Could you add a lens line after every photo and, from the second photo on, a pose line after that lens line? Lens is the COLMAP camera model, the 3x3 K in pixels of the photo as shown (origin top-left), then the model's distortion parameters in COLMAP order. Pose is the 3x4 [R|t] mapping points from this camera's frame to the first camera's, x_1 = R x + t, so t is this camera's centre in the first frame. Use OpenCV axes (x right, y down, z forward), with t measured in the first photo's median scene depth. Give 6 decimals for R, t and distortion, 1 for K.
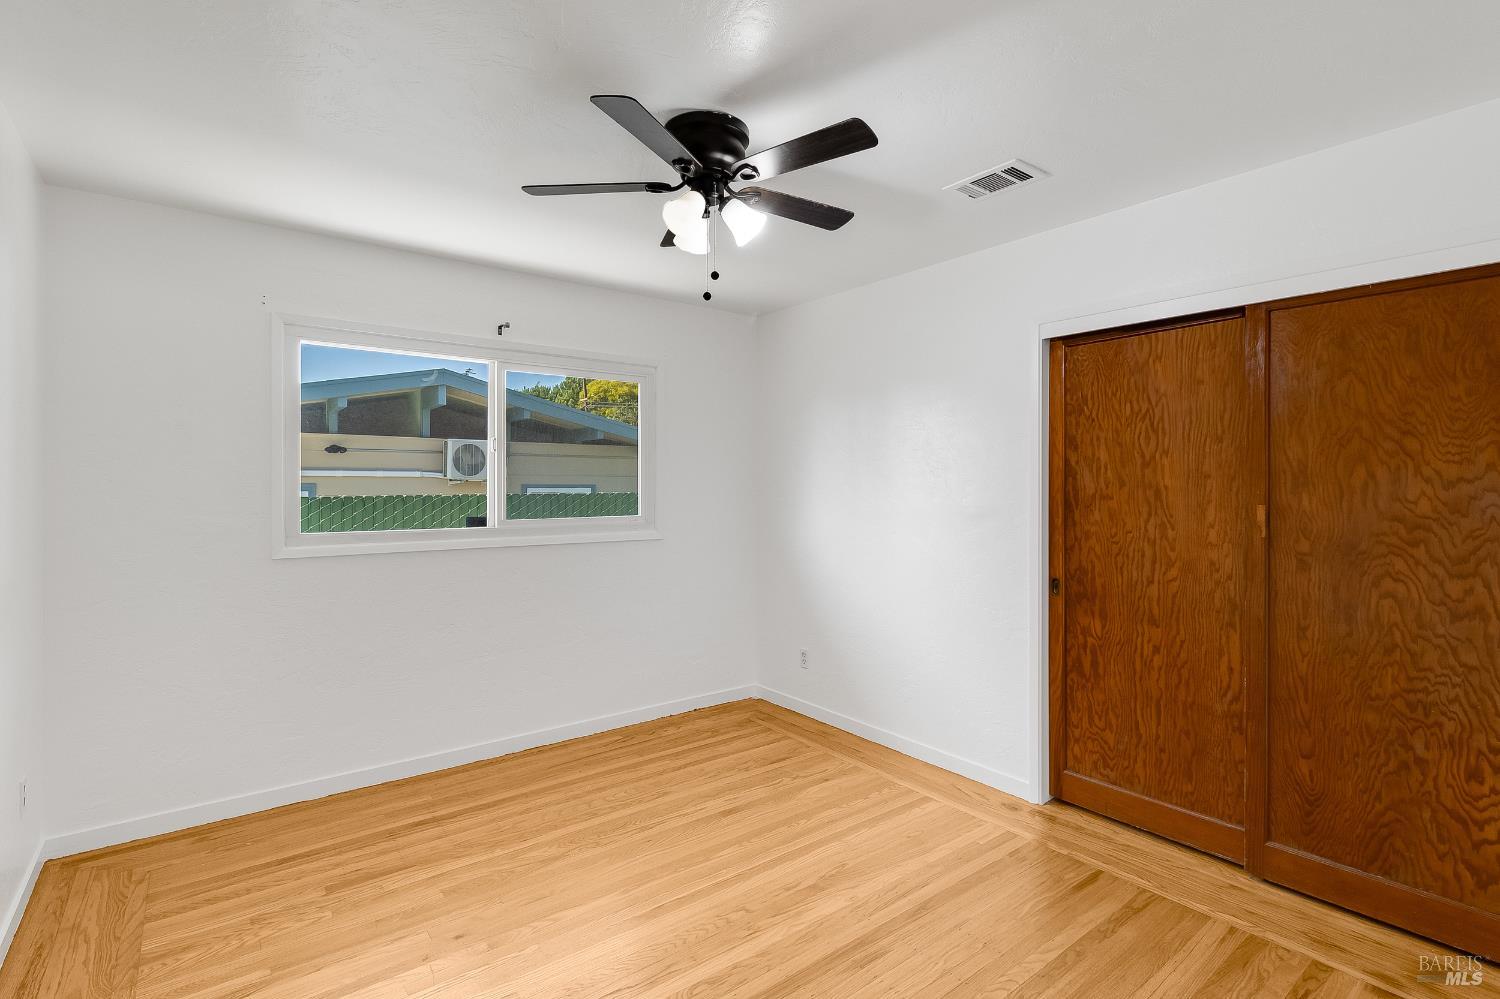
lens RADIAL K [[704.2, 0, 752.0], [0, 704.2, 484.8], [0, 0, 1]] dist [-0.001606, -0.002553]
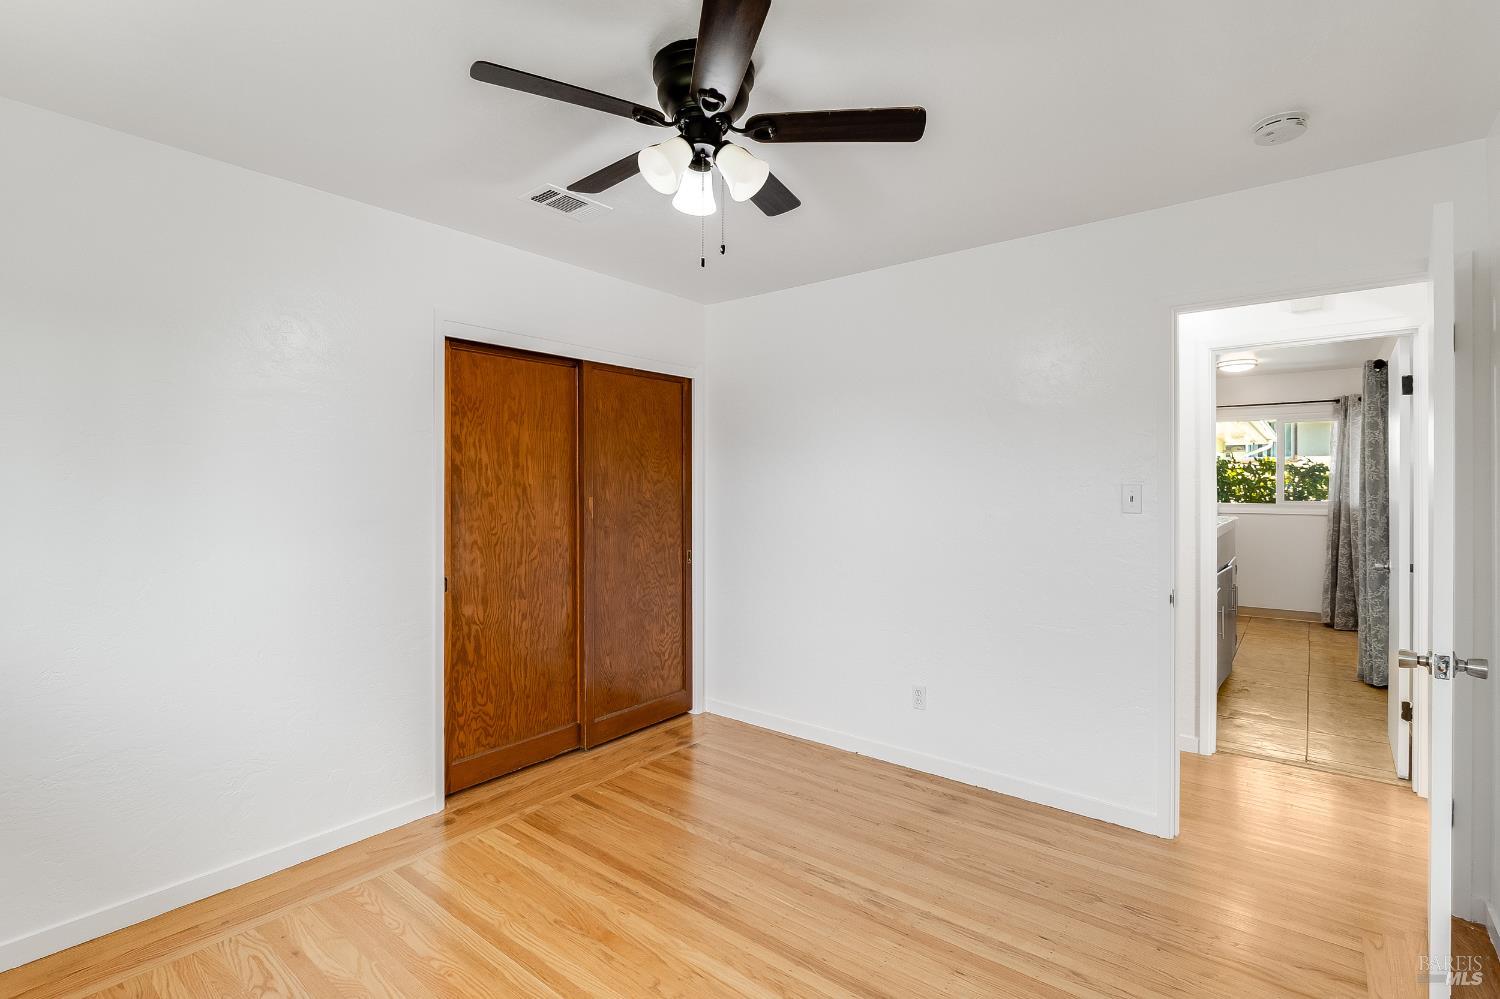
lens RADIAL K [[704.2, 0, 744.7], [0, 704.2, 478.9], [0, 0, 1]] dist [-0.001606, -0.002553]
pose [[-0.227382, 0.007227, 0.973779, -0.670558], [-0.001535, 0.999969, -0.007780, 0.001077], [-0.973805, -0.003263, -0.227363, 0.848590]]
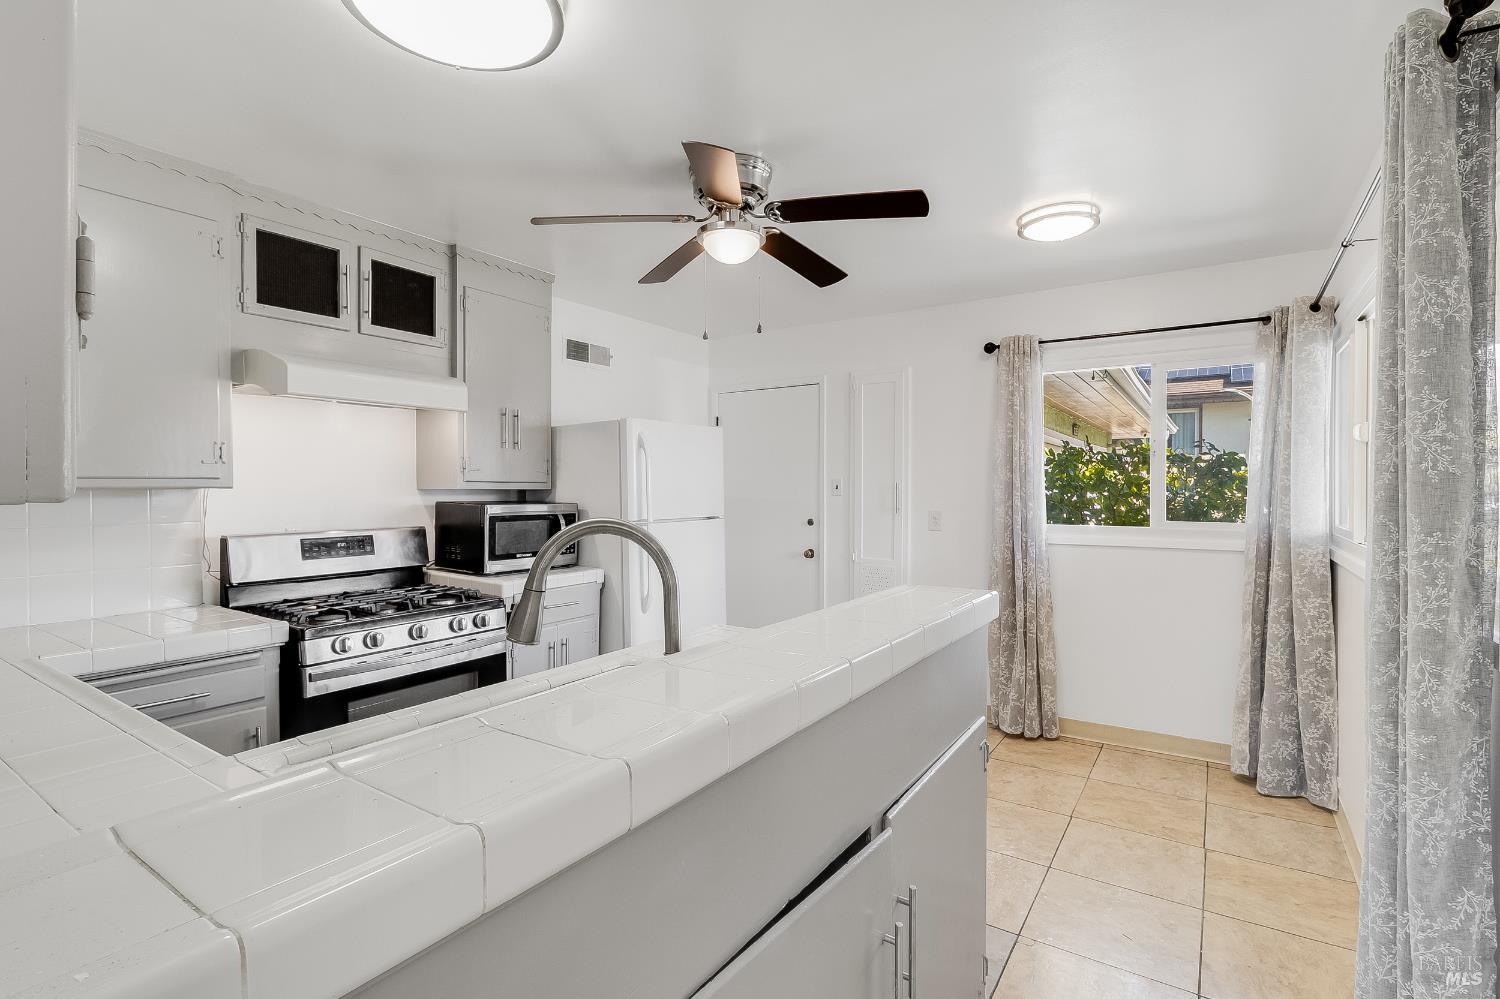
lens RADIAL K [[704.2, 0, 742.9], [0, 704.2, 493.2], [0, 0, 1]] dist [-0.001606, -0.002553]
pose [[-0.307340, -0.004640, 0.951588, 0.297370], [0.000404, 0.999987, 0.005006, -0.001906], [-0.951600, 0.001923, -0.307335, -0.401810]]
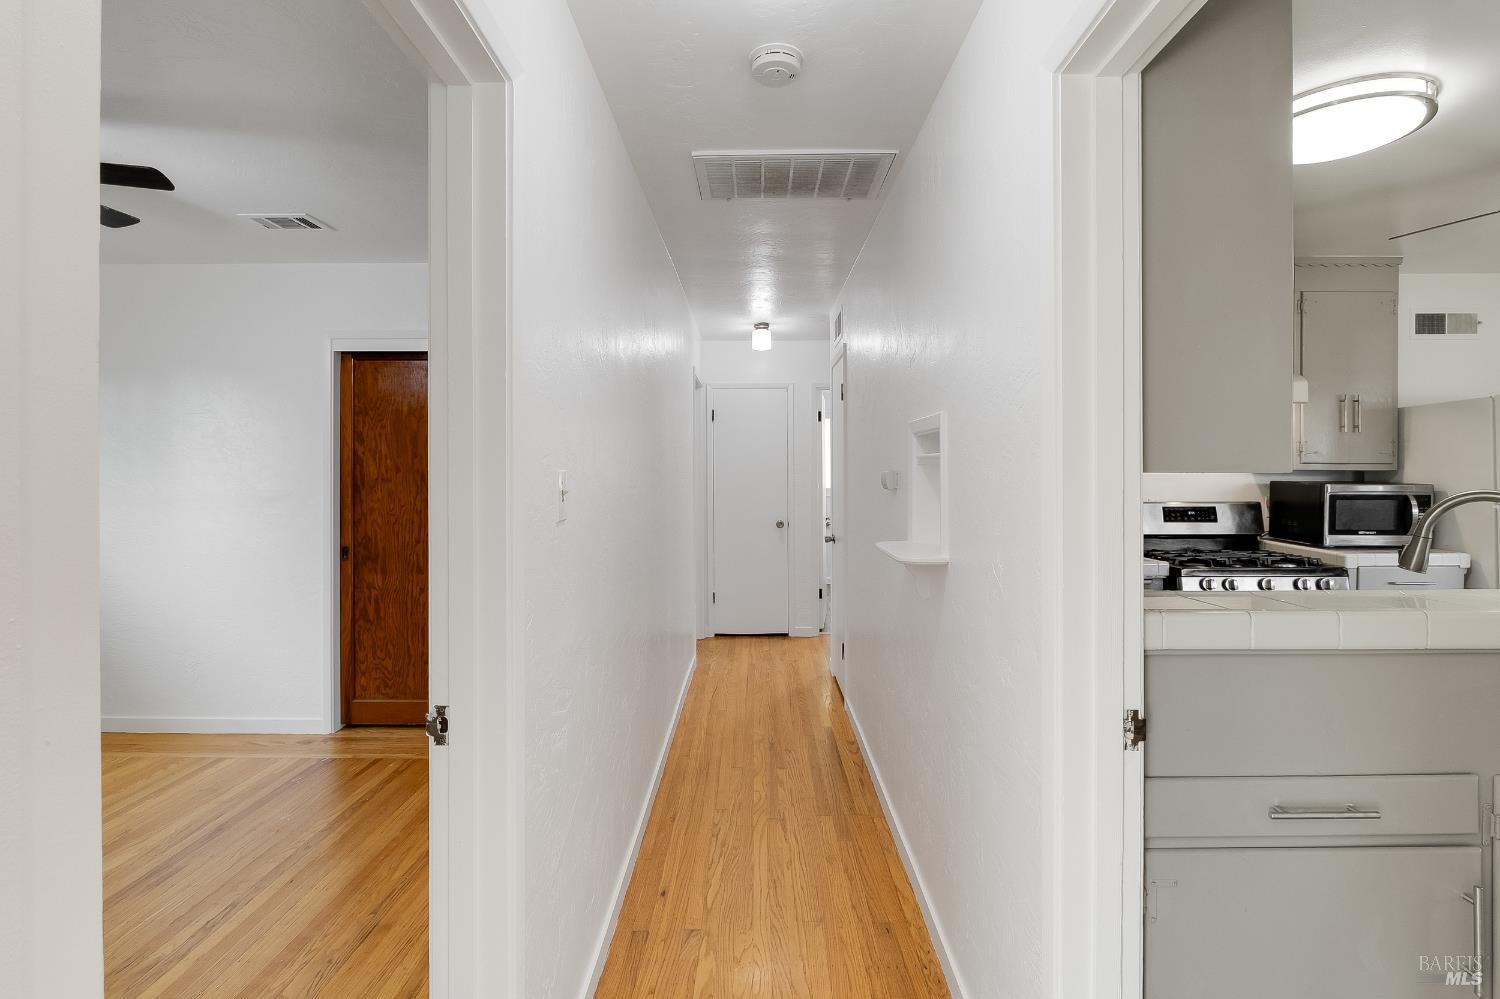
lens RADIAL K [[705.0, 0, 752.9], [0, 705.0, 470.4], [0, 0, 1]] dist [-0.003709, -0.003640]
pose [[0.621762, -0.000443, 0.783206, -0.094650], [-0.000907, 0.999999, 0.001285, -0.003065], [-0.783206, -0.001509, 0.621761, -0.339722]]
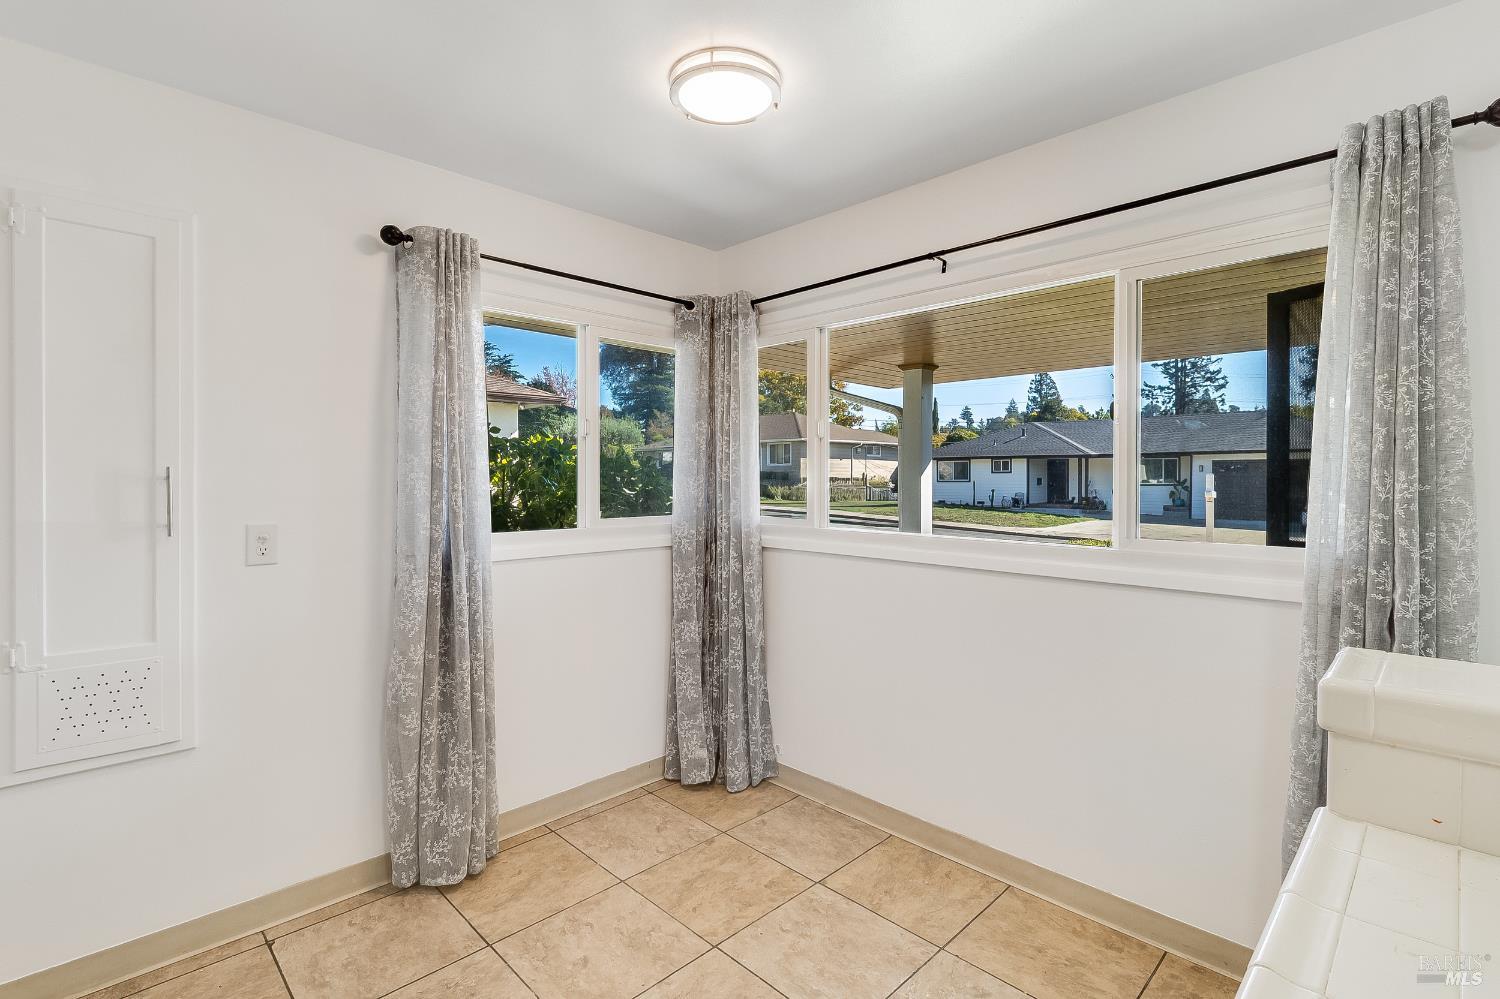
lens RADIAL K [[704.2, 0, 743.8], [0, 704.2, 491.2], [0, 0, 1]] dist [-0.001606, -0.002553]
pose [[-0.994648, 0.004975, -0.103206, 1.128457], [0.003580, 0.999900, 0.013692, -0.001638], [0.103264, 0.013249, -0.994566, -0.453798]]
